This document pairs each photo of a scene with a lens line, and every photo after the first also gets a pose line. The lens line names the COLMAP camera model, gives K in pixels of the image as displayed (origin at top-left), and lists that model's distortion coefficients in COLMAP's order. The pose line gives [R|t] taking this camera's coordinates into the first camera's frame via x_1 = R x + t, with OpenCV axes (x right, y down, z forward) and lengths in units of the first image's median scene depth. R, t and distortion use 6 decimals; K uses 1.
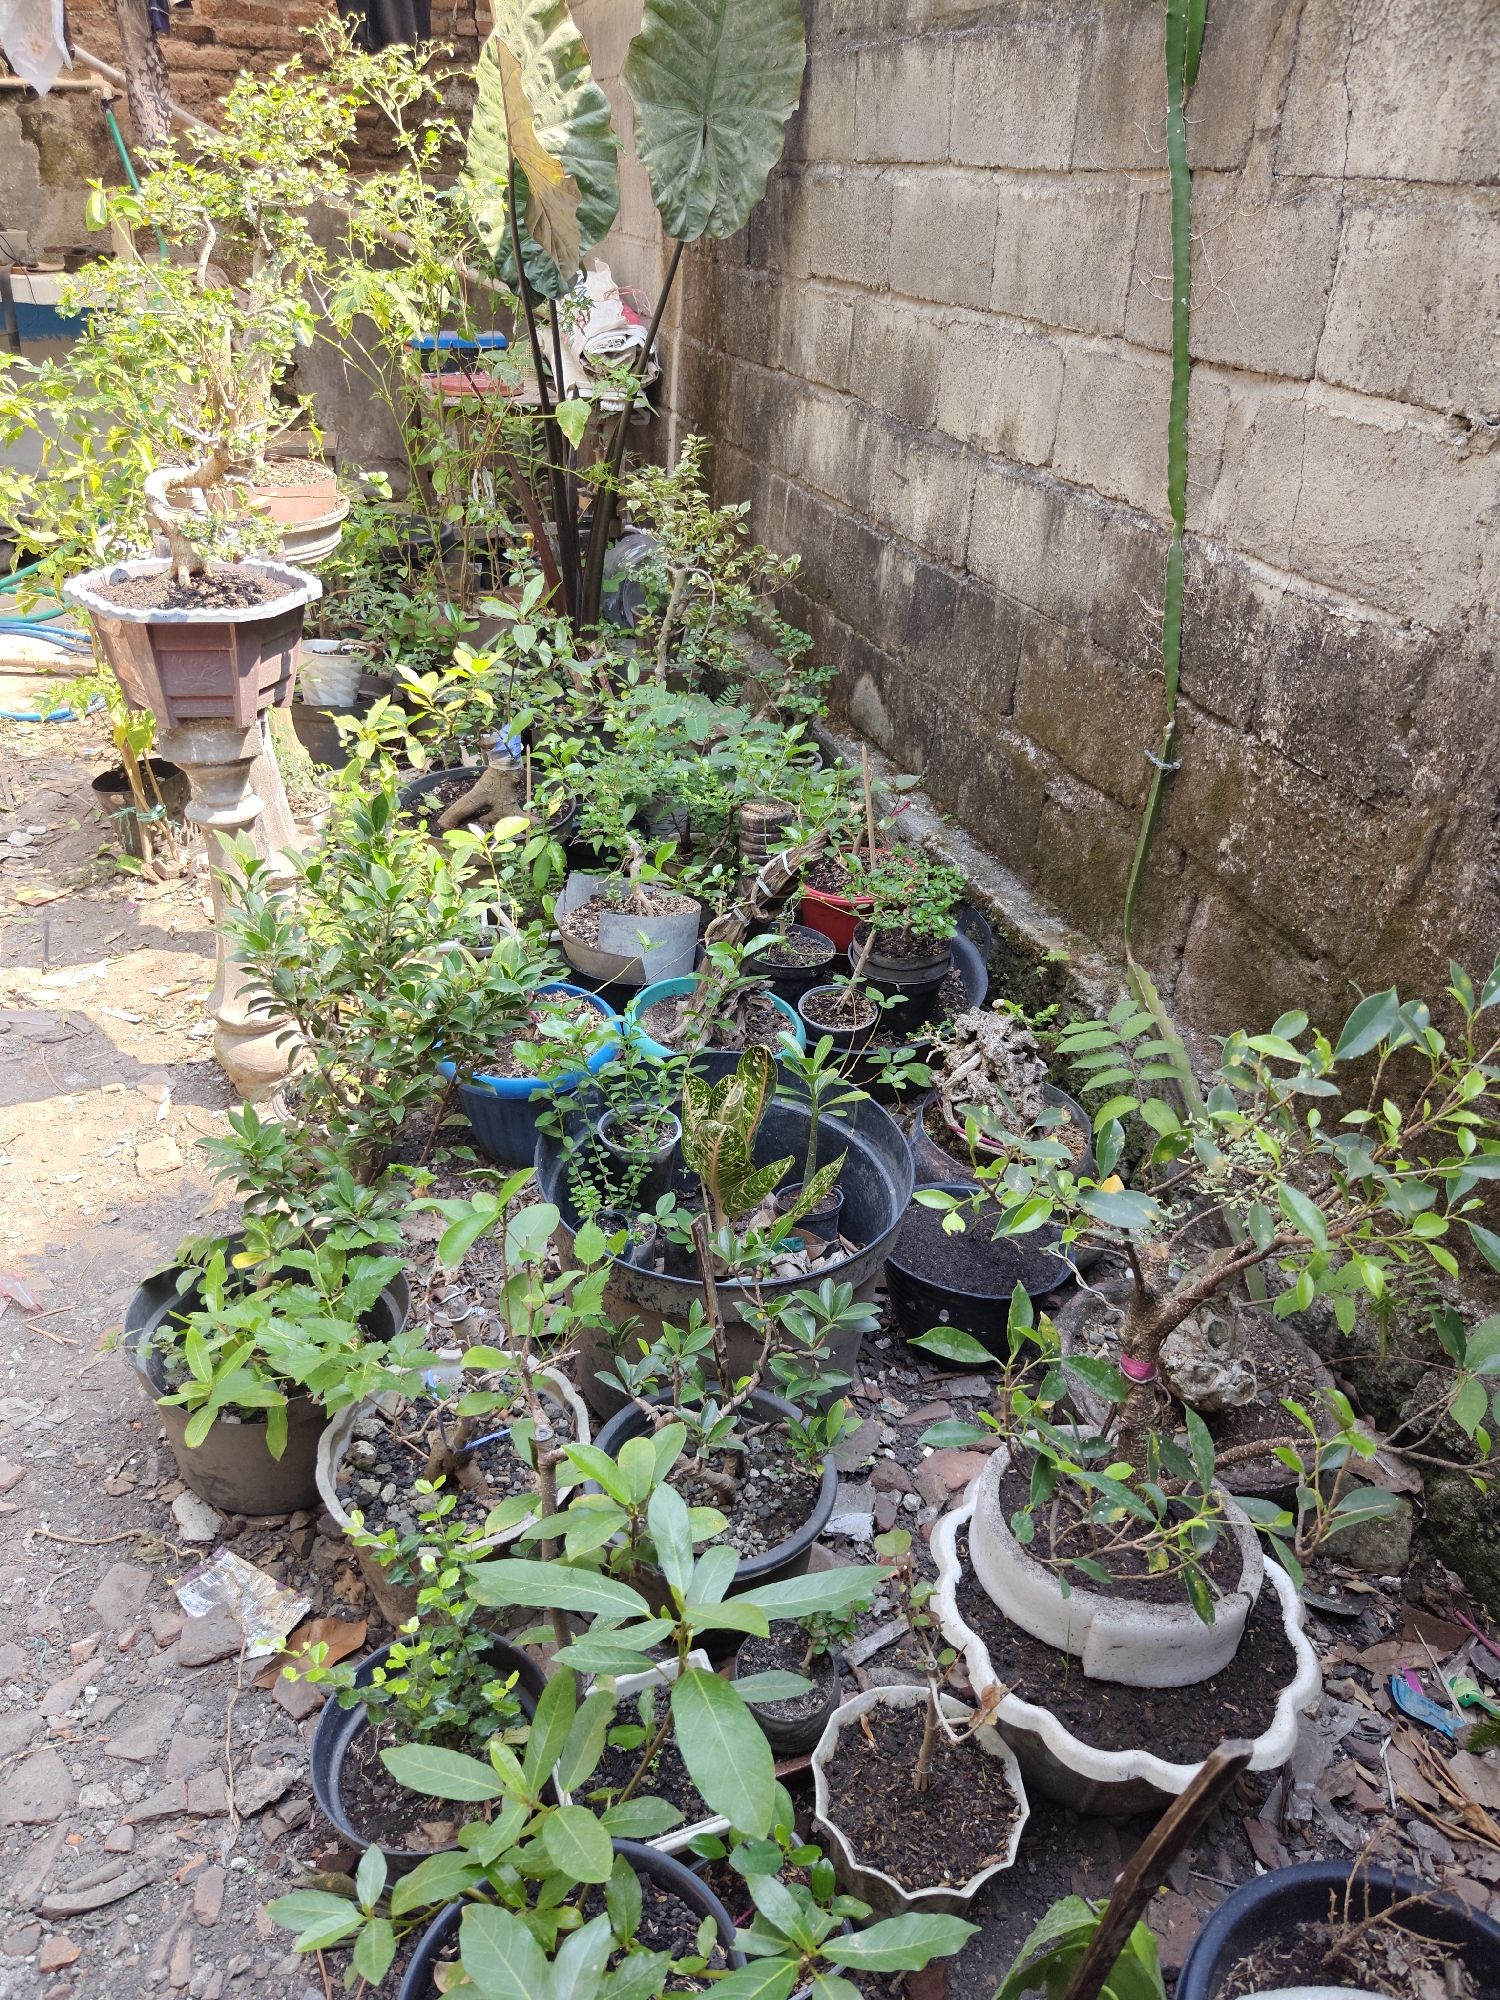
lens RADIAL K [[1428.8, 0, 731.4], [0, 1428.8, 994.4], [0, 0, 1]] dist [-0.017604, 0.008107]
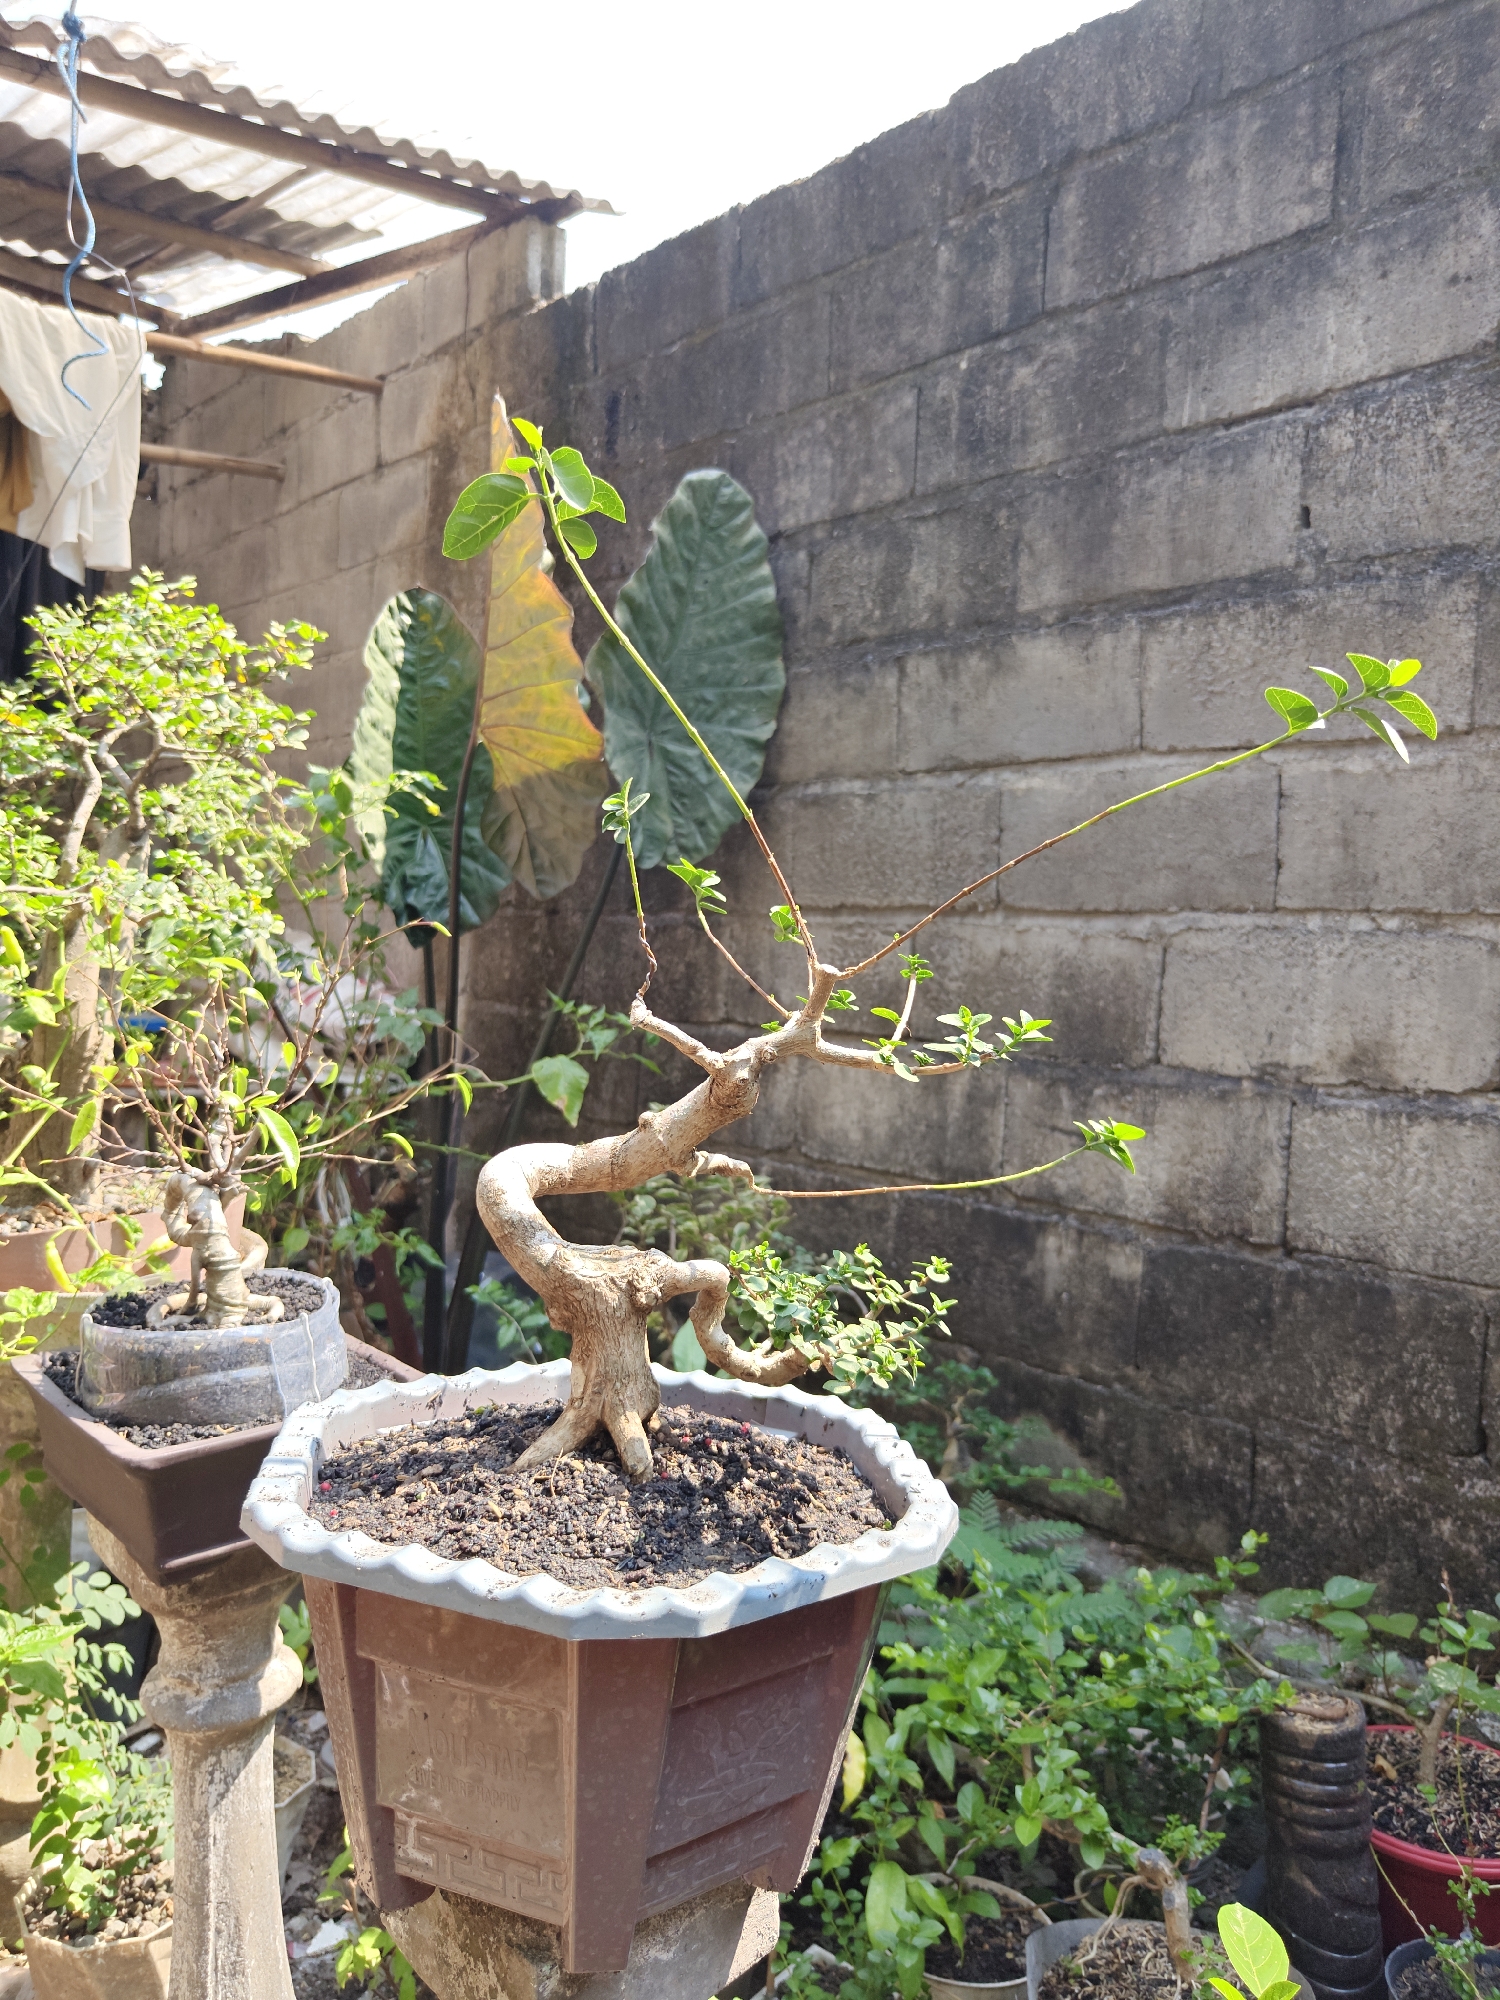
lens RADIAL K [[1428.8, 0, 731.4], [0, 1428.8, 994.4], [0, 0, 1]] dist [-0.017604, 0.008107]
pose [[0.917721, 0.005526, 0.397188, -0.331441], [0.181244, 0.883929, -0.431069, -0.146958], [-0.353468, 0.467589, 0.810198, 0.446763]]
